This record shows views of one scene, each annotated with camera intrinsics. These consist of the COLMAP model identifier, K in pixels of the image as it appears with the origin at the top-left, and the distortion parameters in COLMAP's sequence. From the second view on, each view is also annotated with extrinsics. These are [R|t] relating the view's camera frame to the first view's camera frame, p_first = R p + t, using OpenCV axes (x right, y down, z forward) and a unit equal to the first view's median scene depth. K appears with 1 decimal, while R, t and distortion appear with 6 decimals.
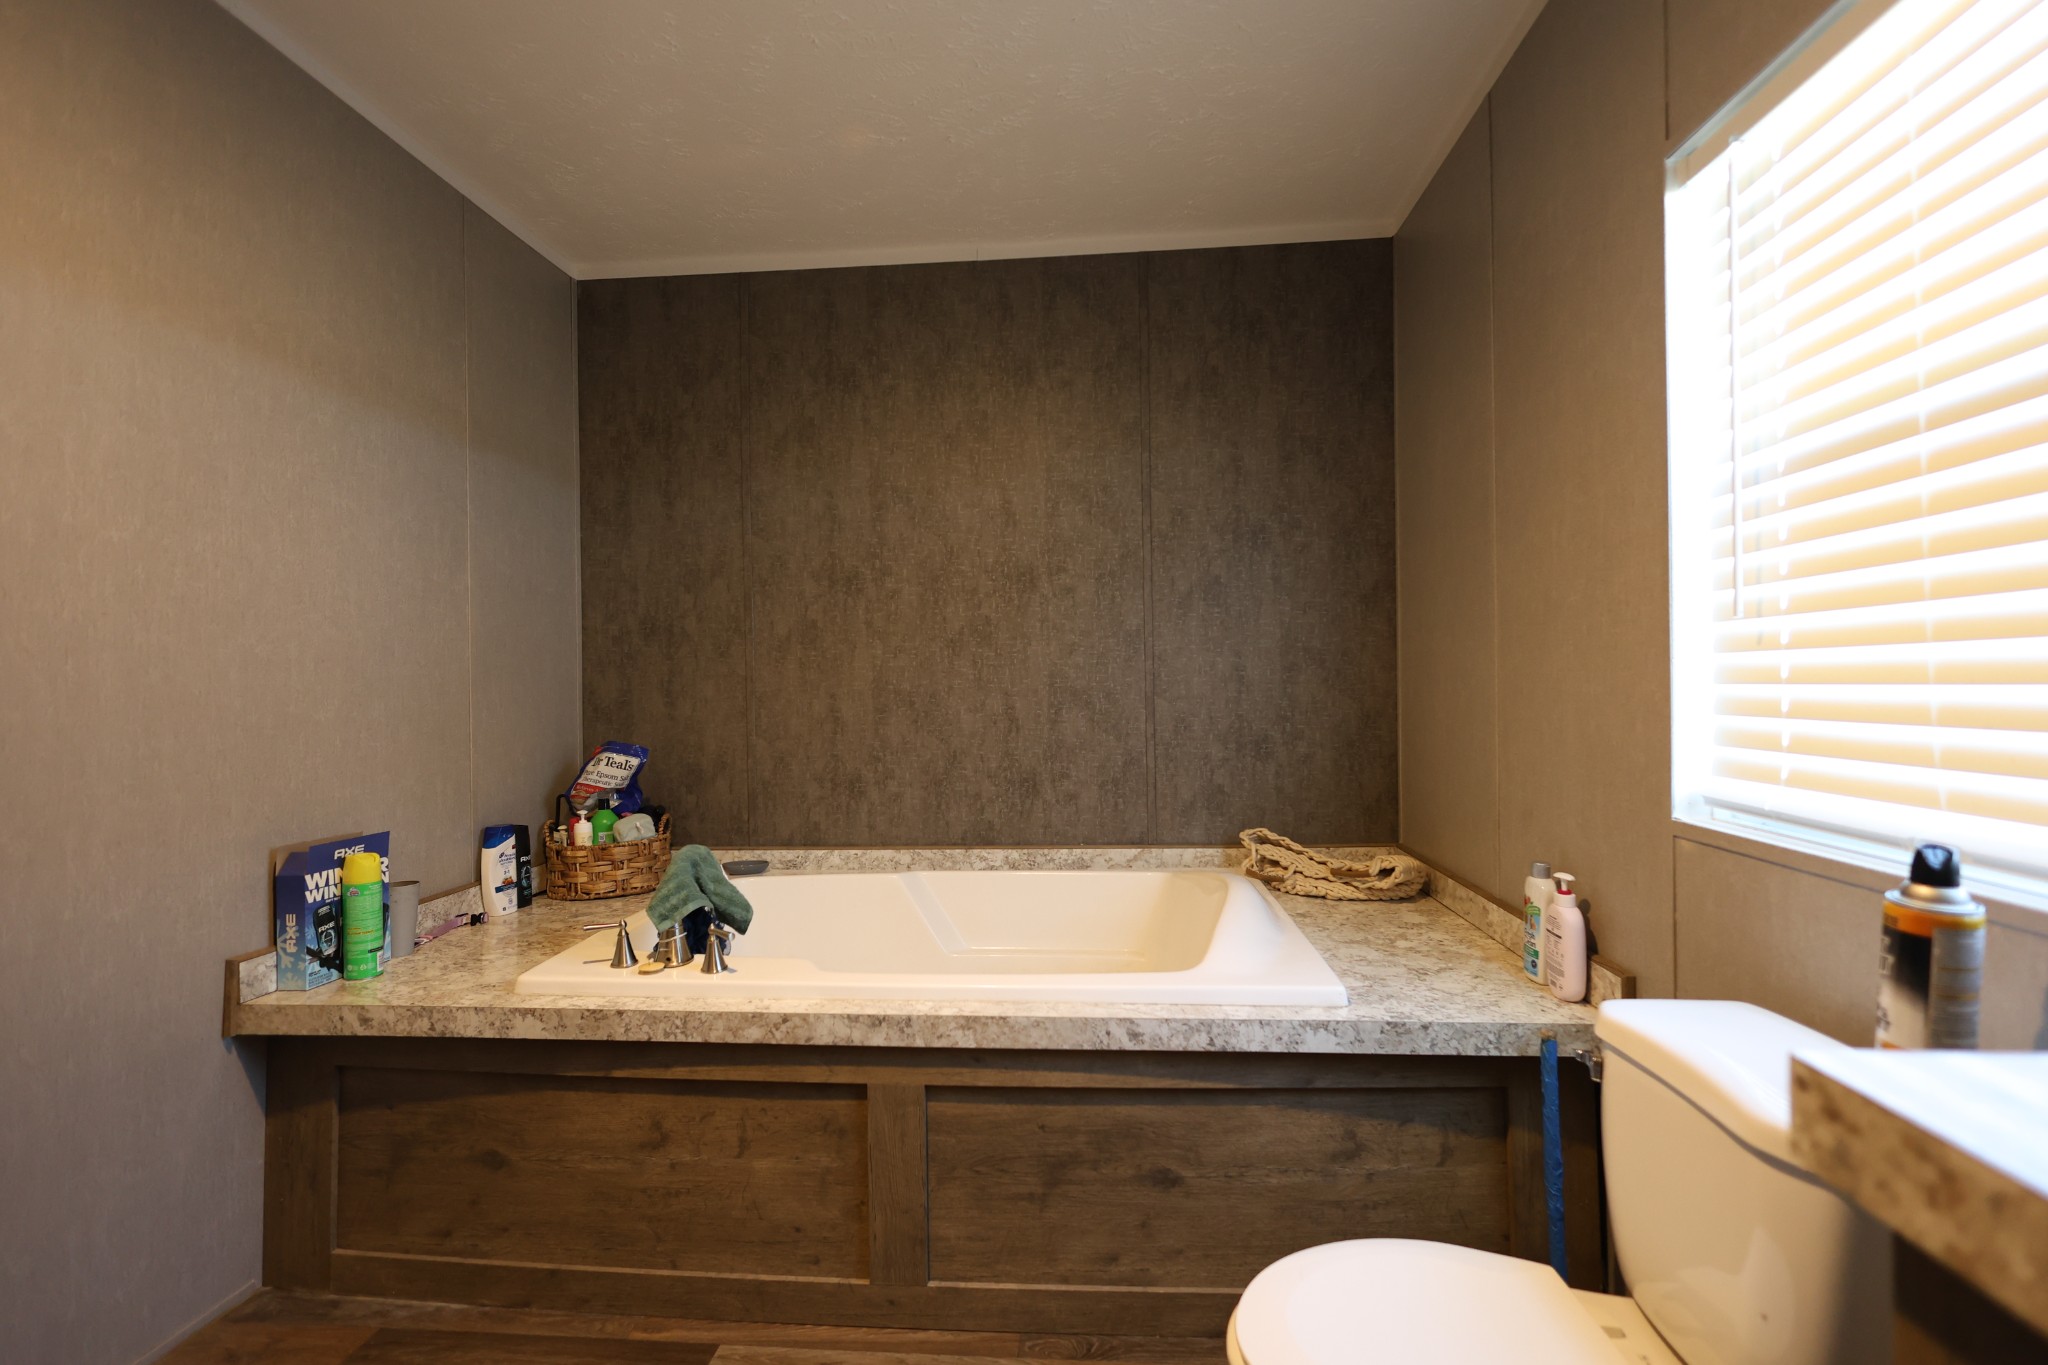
lens RADIAL K [[936.6, 0, 1023.2], [0, 936.6, 683.7], [0, 0, 1]] dist [-0.005092, 0.000531]
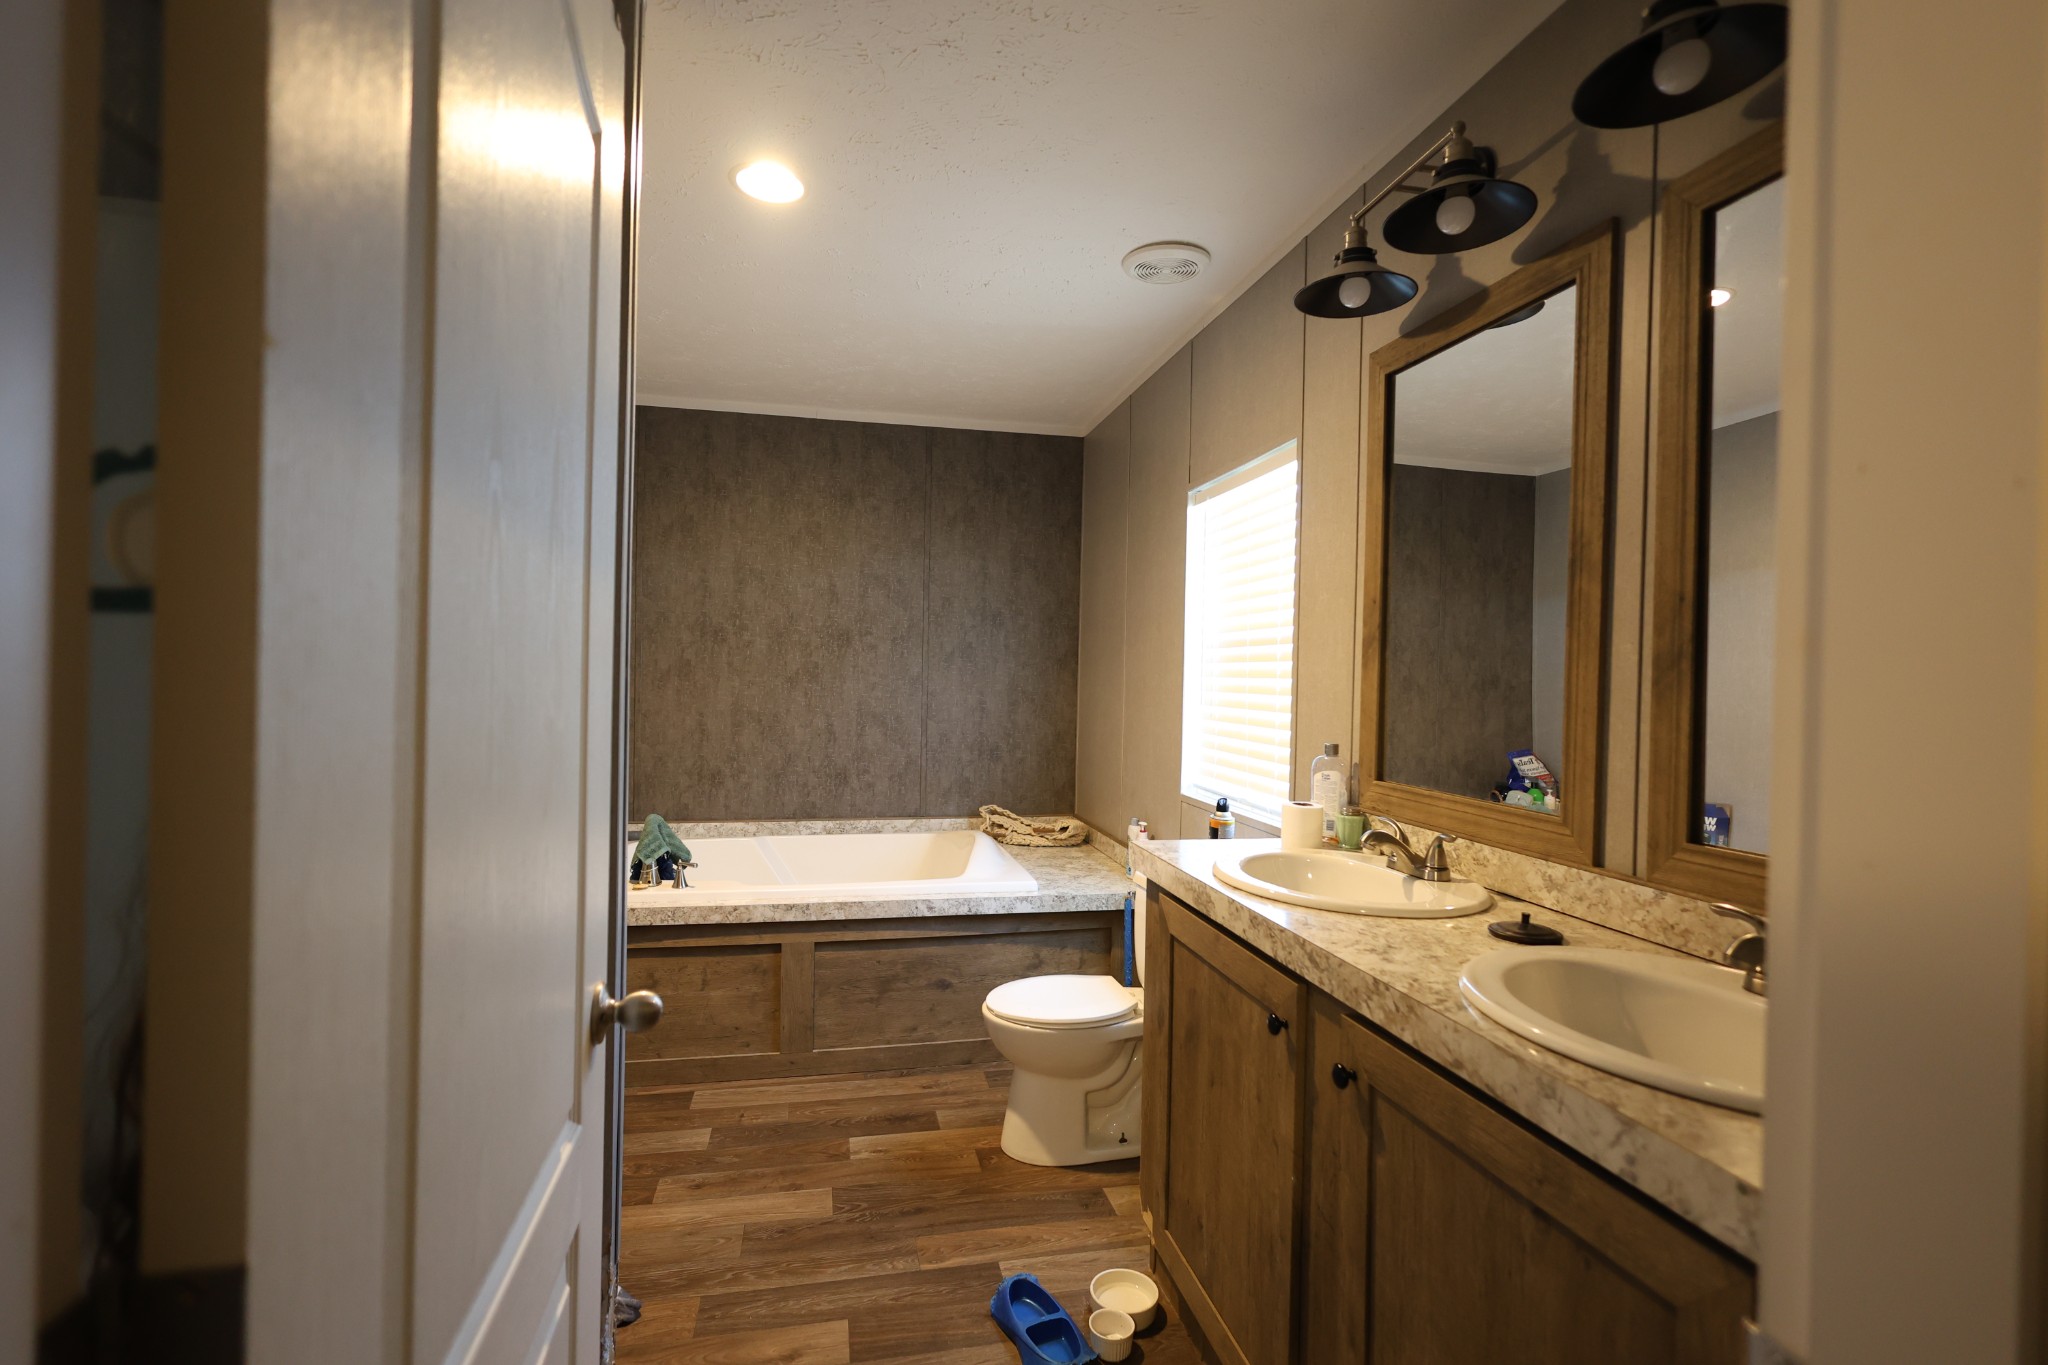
lens RADIAL K [[936.6, 0, 1026.0], [0, 936.6, 685.2], [0, 0, 1]] dist [-0.005092, 0.000531]
pose [[0.955778, 0.030607, 0.292490, -0.179698], [-0.033201, 0.999441, 0.003909, -0.062627], [-0.292207, -0.013447, 0.956260, -0.589487]]
